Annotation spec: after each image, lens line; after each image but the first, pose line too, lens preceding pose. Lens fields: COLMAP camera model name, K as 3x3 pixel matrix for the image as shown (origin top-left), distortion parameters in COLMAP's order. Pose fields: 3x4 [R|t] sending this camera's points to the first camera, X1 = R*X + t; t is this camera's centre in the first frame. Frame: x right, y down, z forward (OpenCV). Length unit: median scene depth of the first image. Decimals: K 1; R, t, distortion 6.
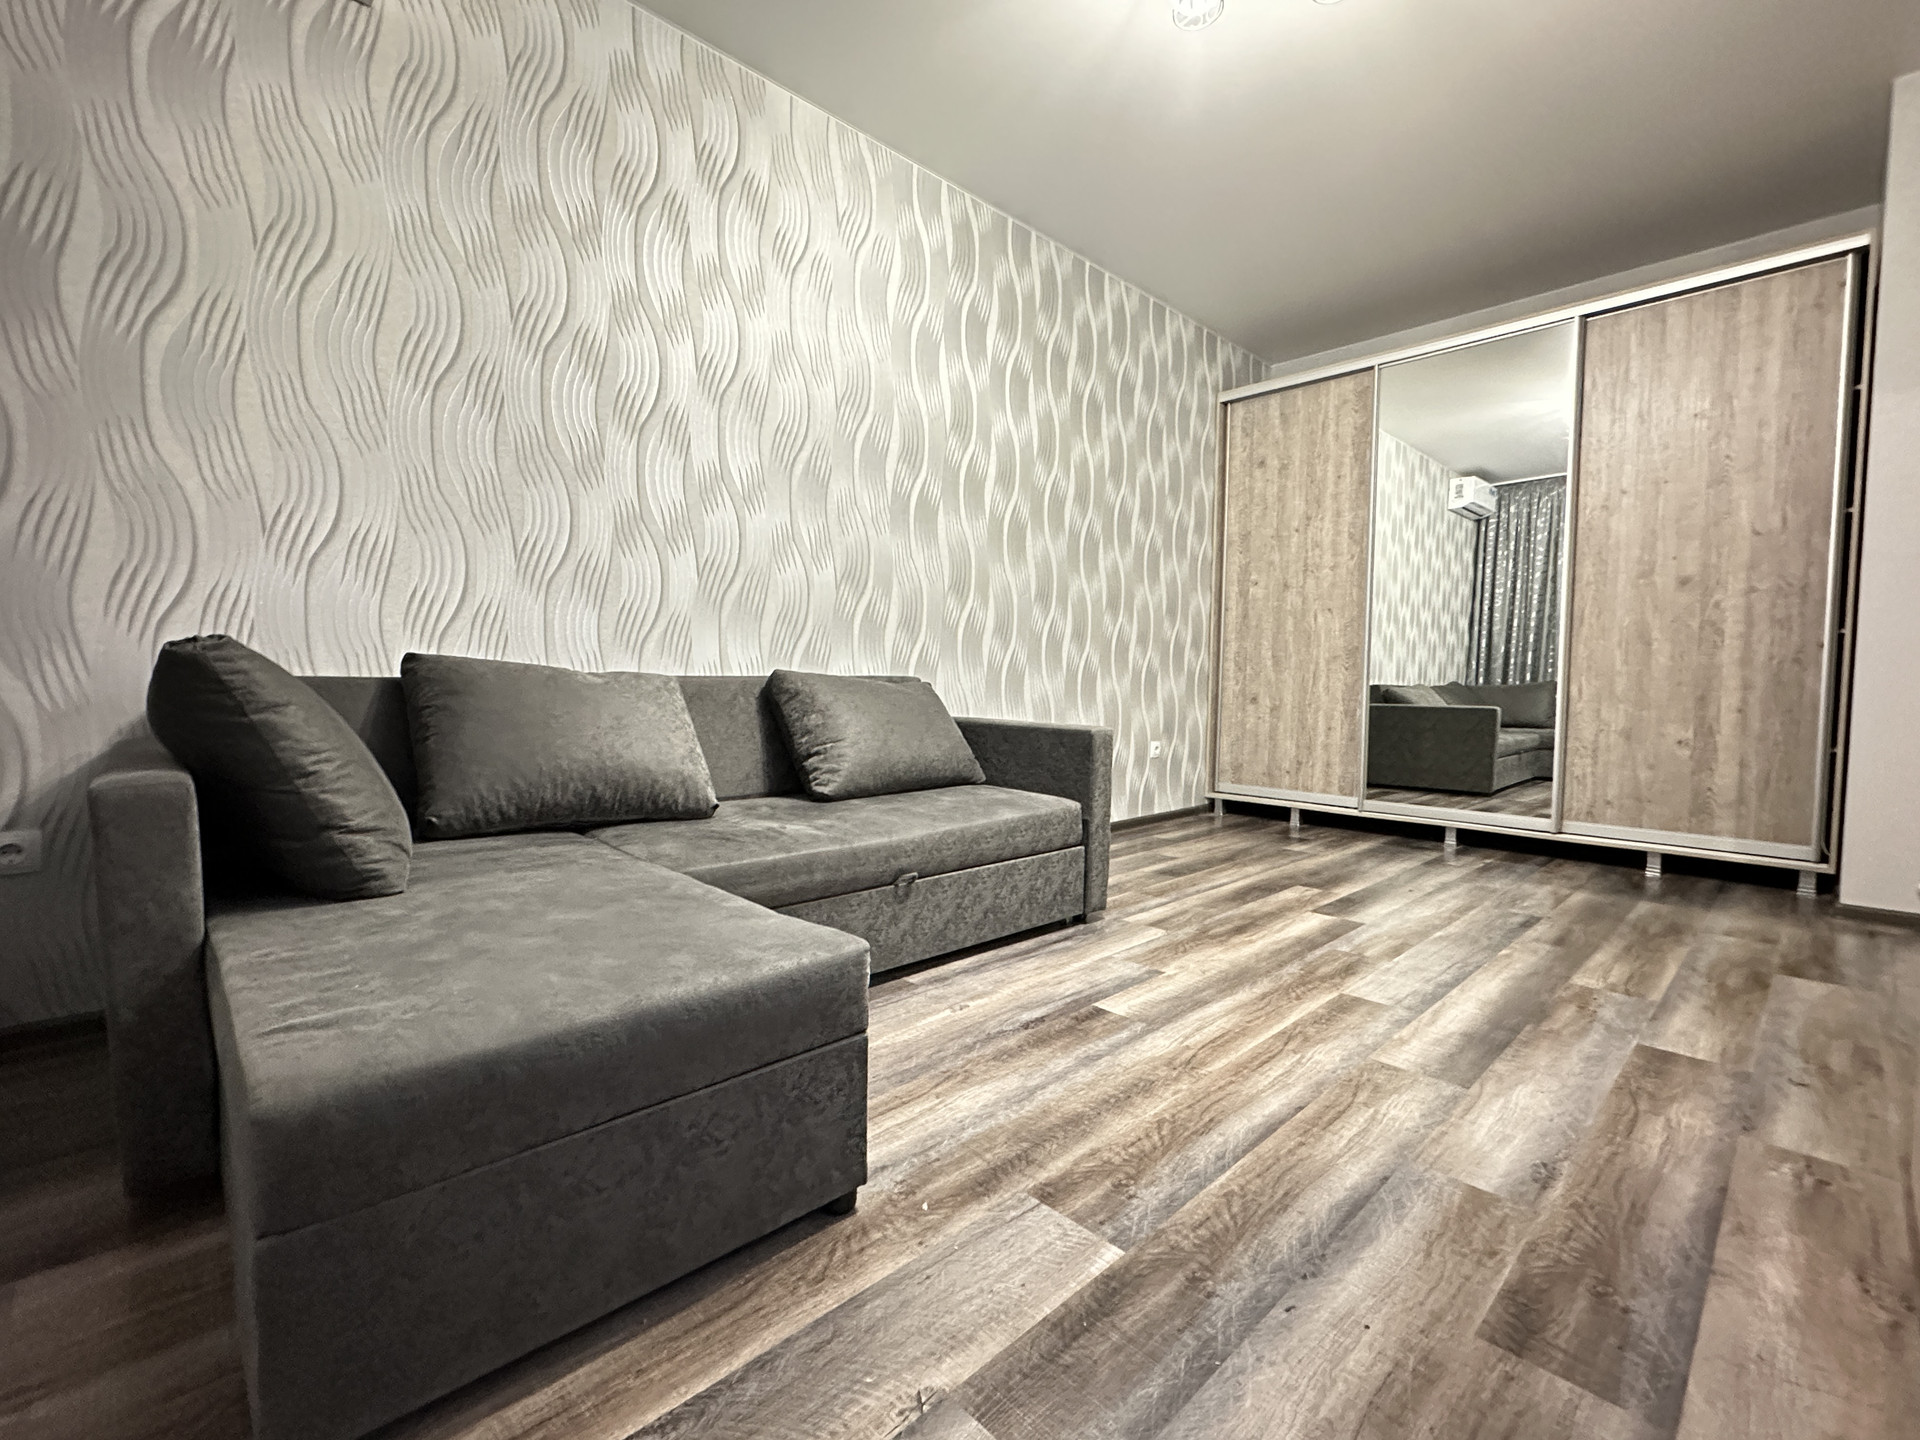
lens RADIAL K [[842.1, 0, 960.0], [0, 842.1, 720.0], [0, 0, 1]] dist [0.000346, 0.000699]
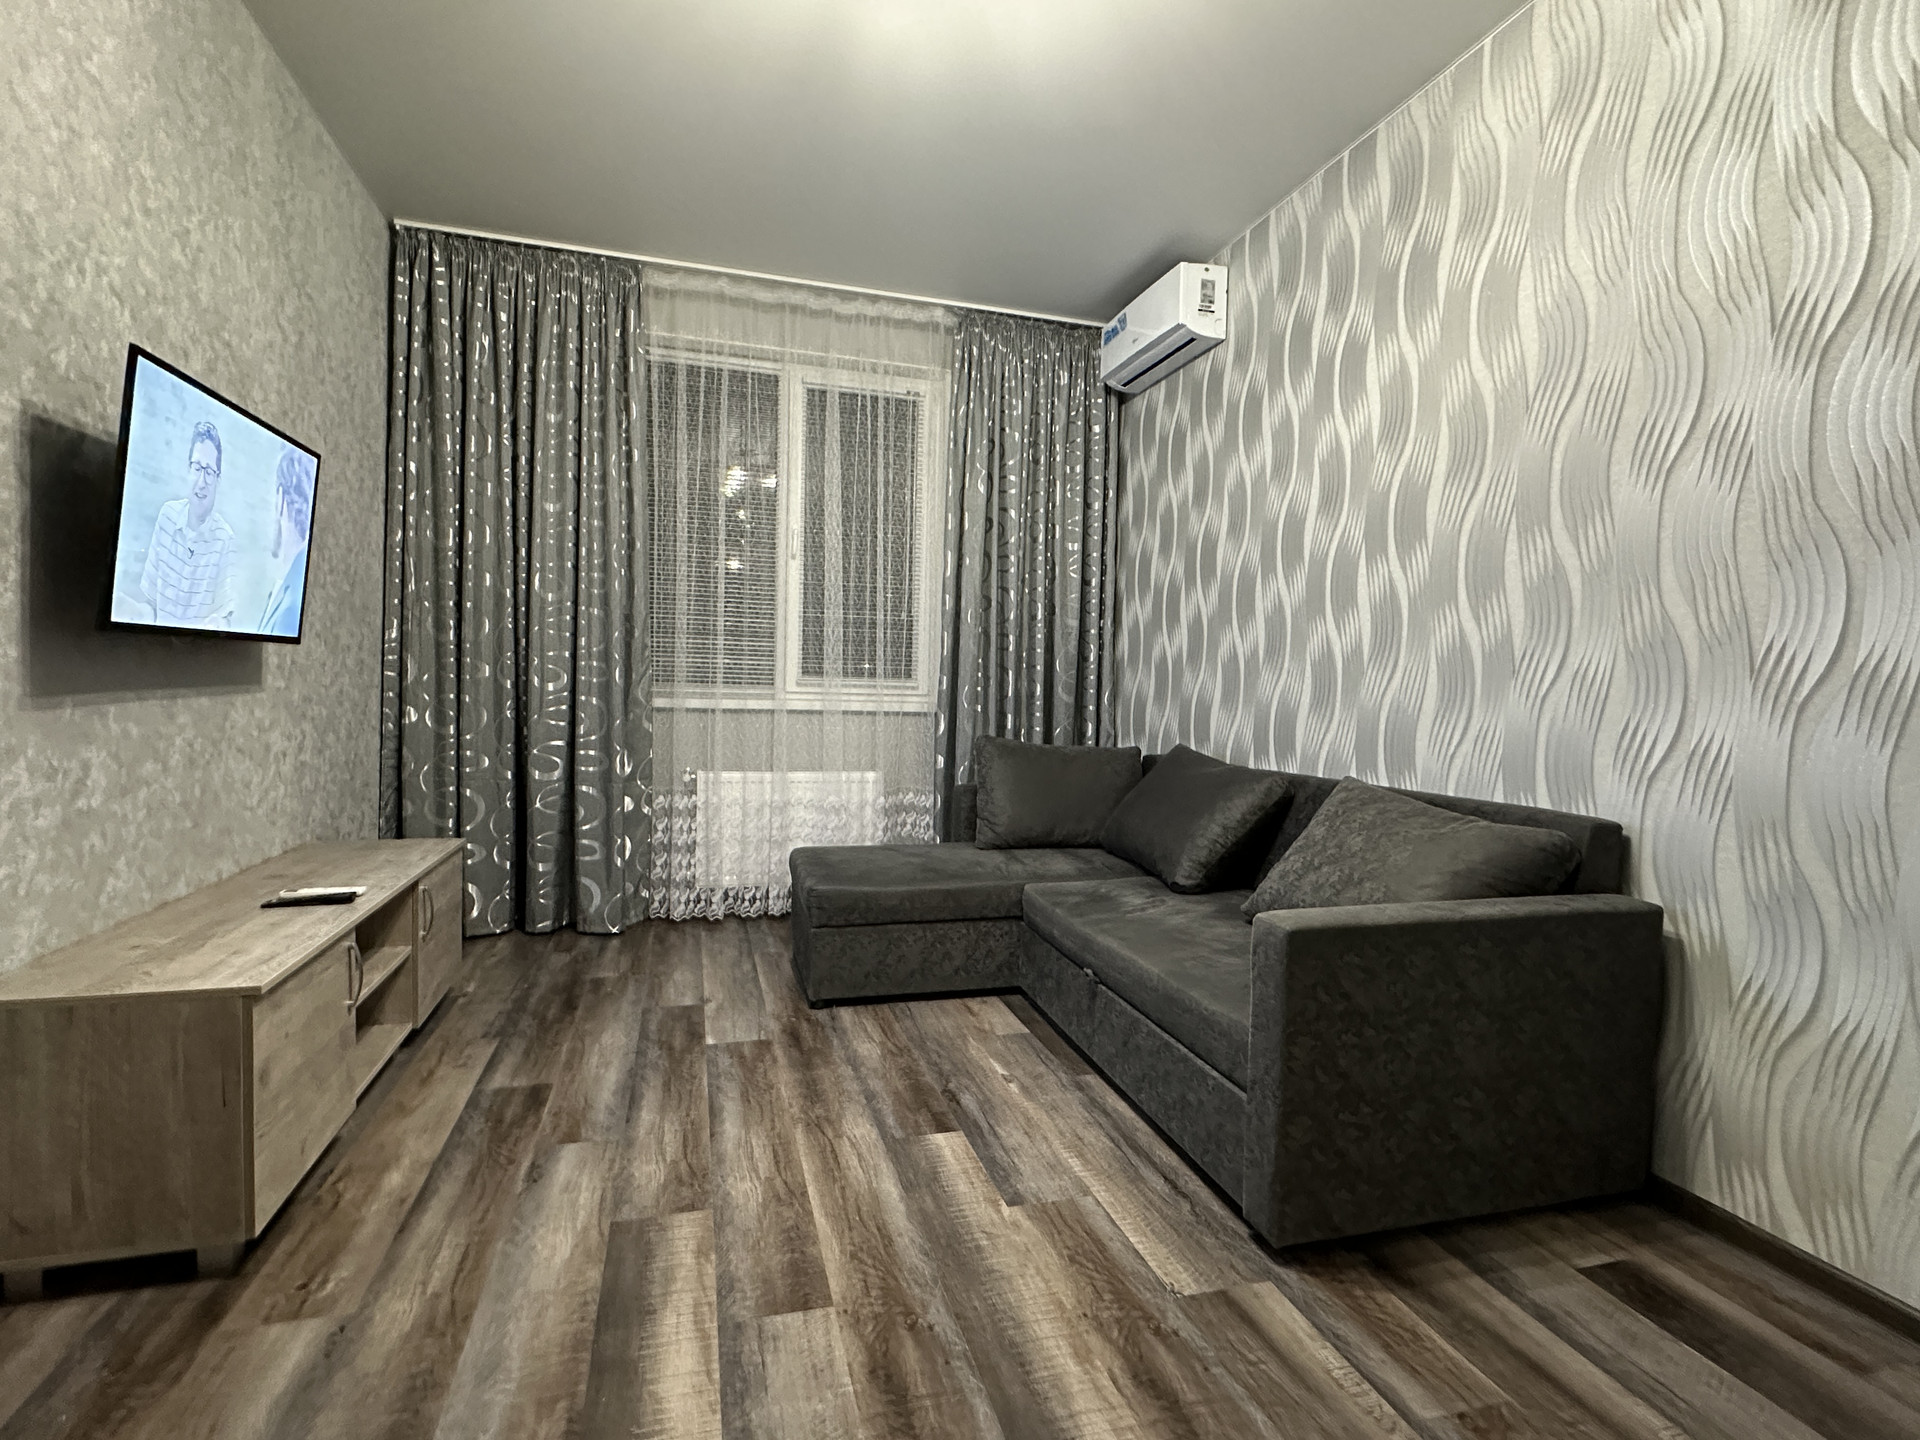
lens RADIAL K [[929.6, 0, 958.6], [0, 929.6, 718.0], [0, 0, 1]] dist [0.002793, 0.000518]
pose [[-0.467891, 0.005285, -0.883770, 0.913505], [-0.076013, 0.996036, 0.046199, -0.151445], [0.880511, 0.088794, -0.465635, 1.207227]]
